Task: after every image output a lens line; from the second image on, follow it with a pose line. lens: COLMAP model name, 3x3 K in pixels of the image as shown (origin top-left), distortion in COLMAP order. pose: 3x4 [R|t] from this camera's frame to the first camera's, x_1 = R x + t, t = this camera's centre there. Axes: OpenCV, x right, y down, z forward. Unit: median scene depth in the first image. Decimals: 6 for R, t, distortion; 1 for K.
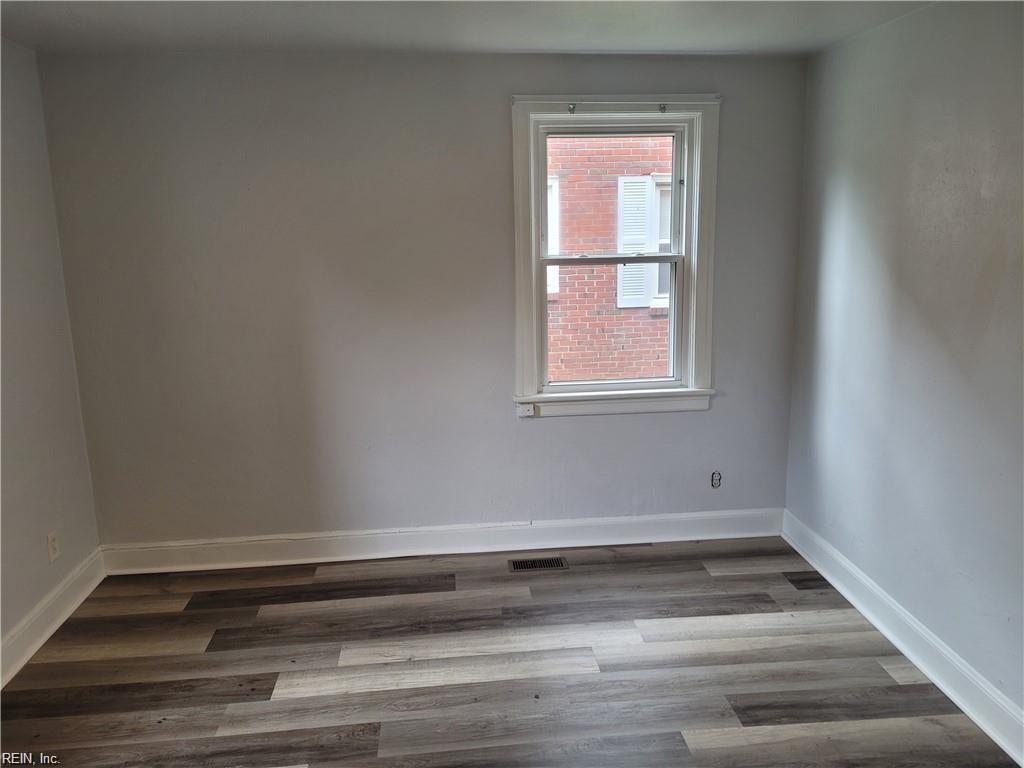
lens RADIAL K [[782.1, 0, 510.9], [0, 782.1, 374.1], [0, 0, 1]] dist [0.059492, -0.048764]
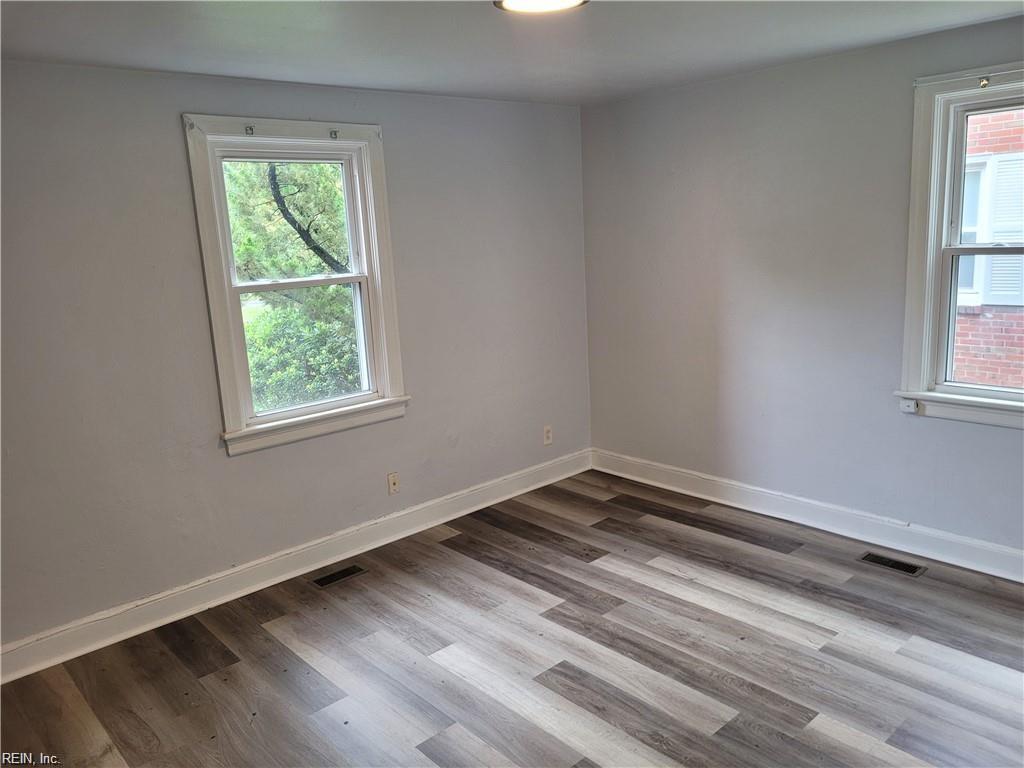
lens RADIAL K [[782.1, 0, 510.9], [0, 782.1, 374.1], [0, 0, 1]] dist [0.059492, -0.048764]
pose [[0.588565, 0.137175, -0.796727, 0.536208], [-0.115751, 0.989645, 0.084881, -0.019763], [0.800120, 0.042264, 0.598349, 0.029072]]
